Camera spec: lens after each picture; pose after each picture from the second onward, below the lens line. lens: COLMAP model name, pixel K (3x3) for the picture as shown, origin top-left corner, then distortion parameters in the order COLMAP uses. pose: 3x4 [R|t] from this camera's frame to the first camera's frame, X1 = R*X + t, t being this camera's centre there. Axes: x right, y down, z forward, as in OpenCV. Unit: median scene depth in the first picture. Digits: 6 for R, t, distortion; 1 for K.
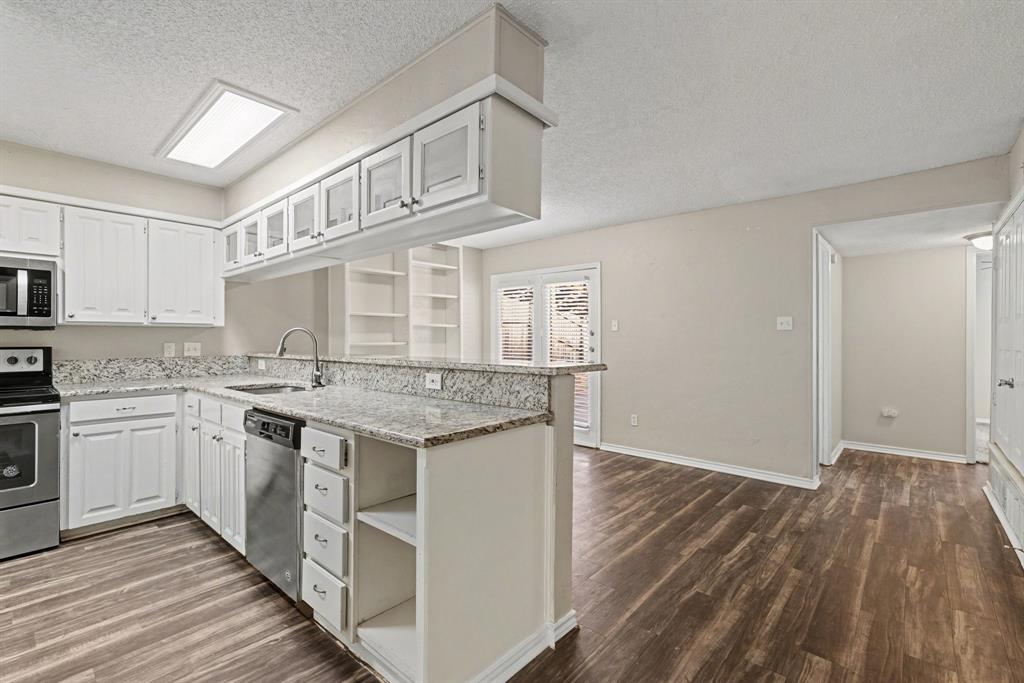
lens RADIAL K [[452.5, 0, 510.7], [0, 452.5, 337.4], [0, 0, 1]] dist [-0.000097, 0.000124]
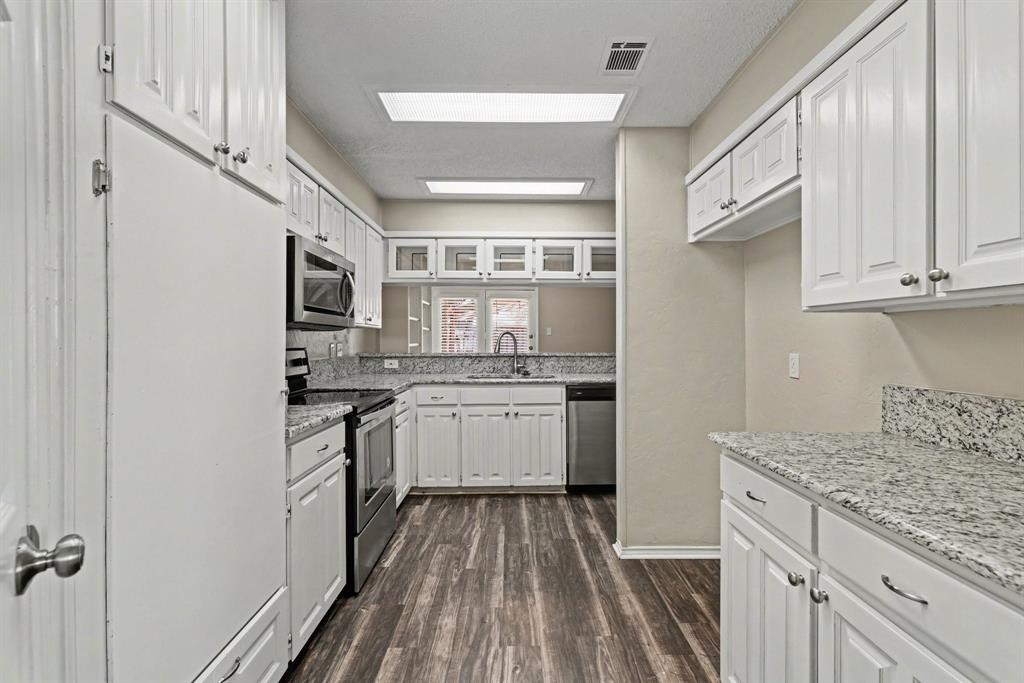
lens RADIAL K [[452.5, 0, 513.0], [0, 452.5, 345.0], [0, 0, 1]] dist [-0.000097, 0.000124]
pose [[0.738746, -0.002578, 0.673980, -1.710174], [-0.004938, 0.999945, 0.009238, 0.005643], [-0.673966, -0.010152, 0.738692, 0.004283]]
